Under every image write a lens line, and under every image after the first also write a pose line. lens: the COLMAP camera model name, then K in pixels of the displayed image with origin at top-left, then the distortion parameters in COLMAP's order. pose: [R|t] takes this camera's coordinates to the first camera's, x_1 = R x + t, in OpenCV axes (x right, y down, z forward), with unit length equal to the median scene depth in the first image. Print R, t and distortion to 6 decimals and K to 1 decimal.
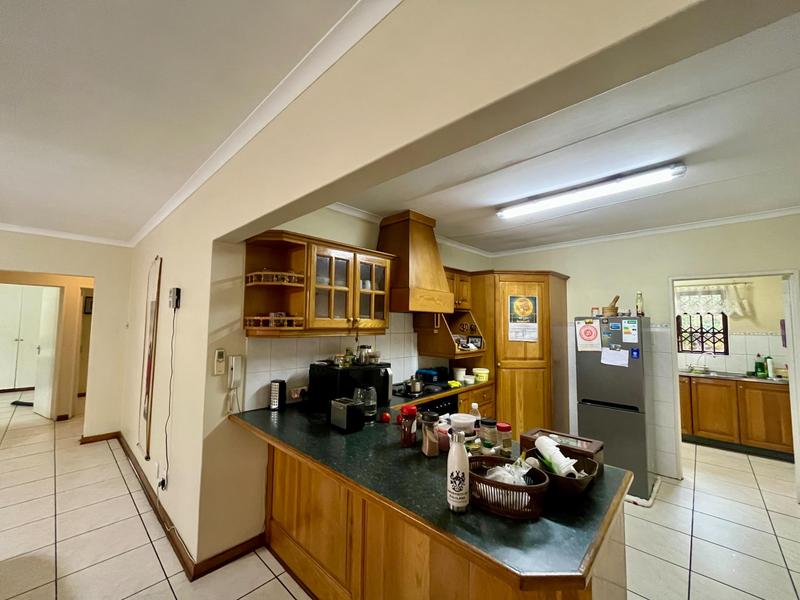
lens RADIAL K [[322.7, 0, 394.9], [0, 322.7, 297.1], [0, 0, 1]] dist [-0.003223, 0.000693]
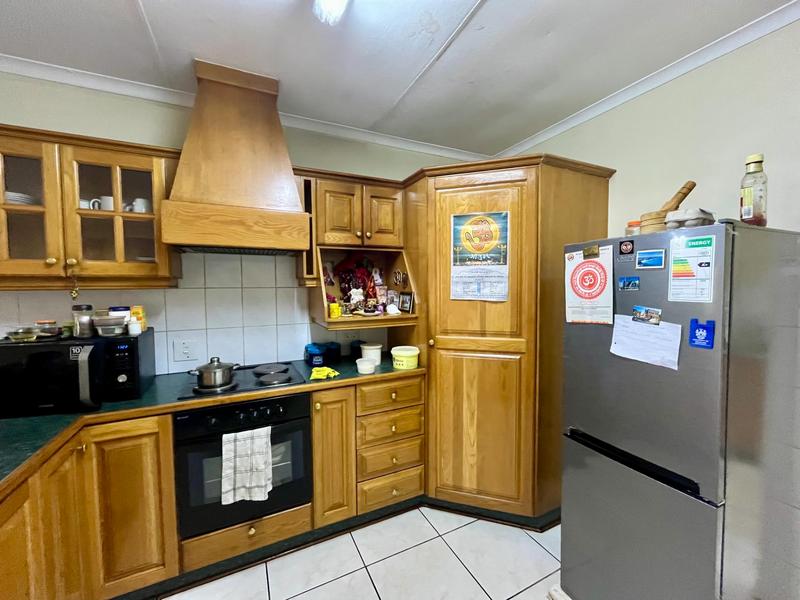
lens RADIAL K [[322.7, 0, 395.4], [0, 322.7, 297.7], [0, 0, 1]] dist [-0.003223, 0.000693]
pose [[0.936849, -0.002835, -0.349723, 0.455972], [0.044311, 0.992871, 0.110654, 0.068385], [0.346917, -0.119162, 0.930295, 0.466083]]
